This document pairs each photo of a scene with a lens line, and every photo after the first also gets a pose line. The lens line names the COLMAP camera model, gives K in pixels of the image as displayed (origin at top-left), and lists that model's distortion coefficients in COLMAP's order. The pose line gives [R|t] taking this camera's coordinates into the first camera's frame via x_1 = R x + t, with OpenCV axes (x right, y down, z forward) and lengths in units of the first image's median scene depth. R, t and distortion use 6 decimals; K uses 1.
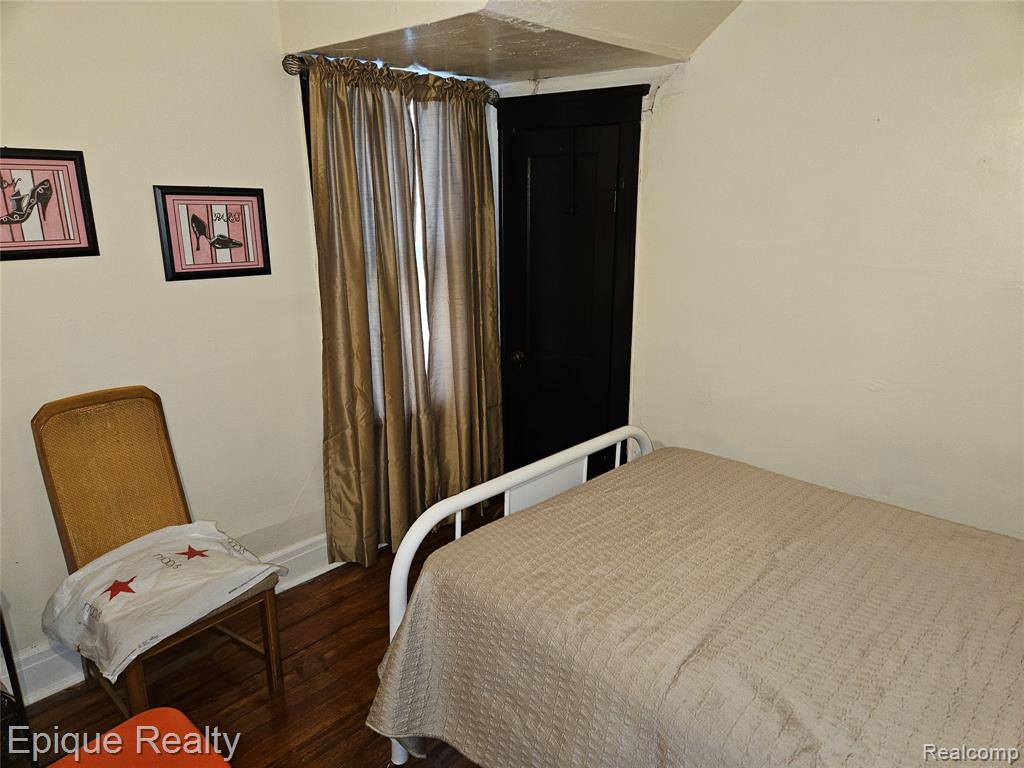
lens RADIAL K [[697.9, 0, 512.0], [0, 697.9, 396.3], [0, 0, 1]] dist [0.063089, -0.054975]
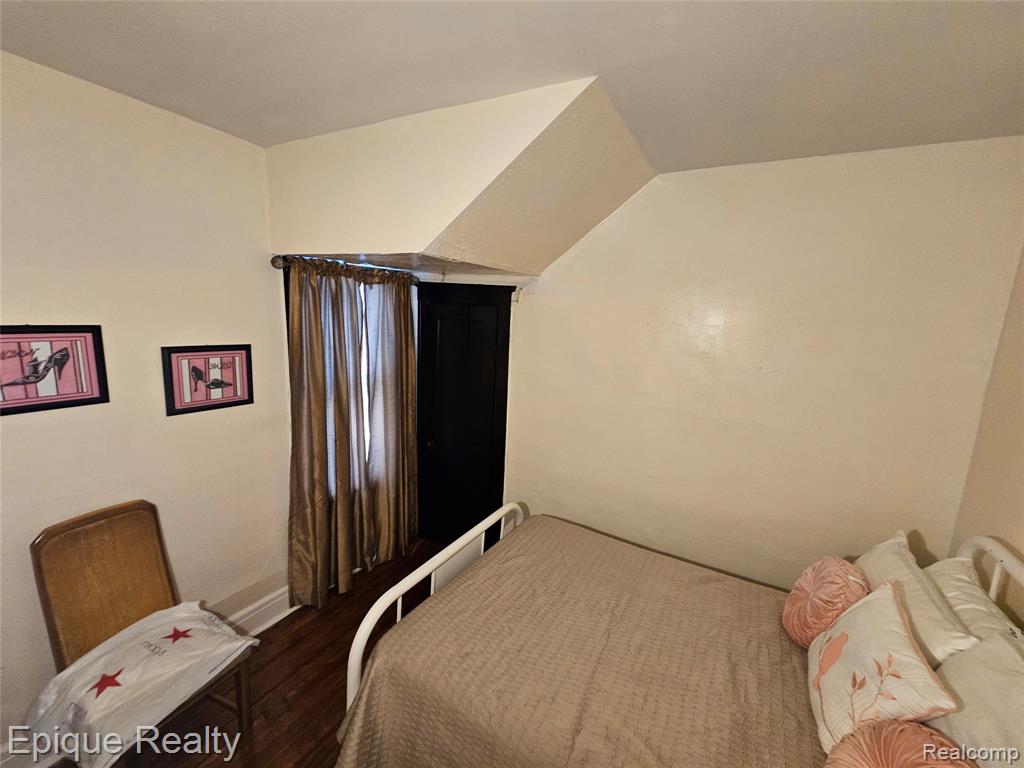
lens RADIAL K [[429.1, 0, 514.9], [0, 429.1, 383.1], [0, 0, 1]] dist [-0.004947, 0.003153]
pose [[0.971169, 0.008583, 0.238237, -0.048181], [0.016081, 0.994717, -0.101389, -0.128755], [-0.237848, 0.102297, 0.965900, 0.065755]]
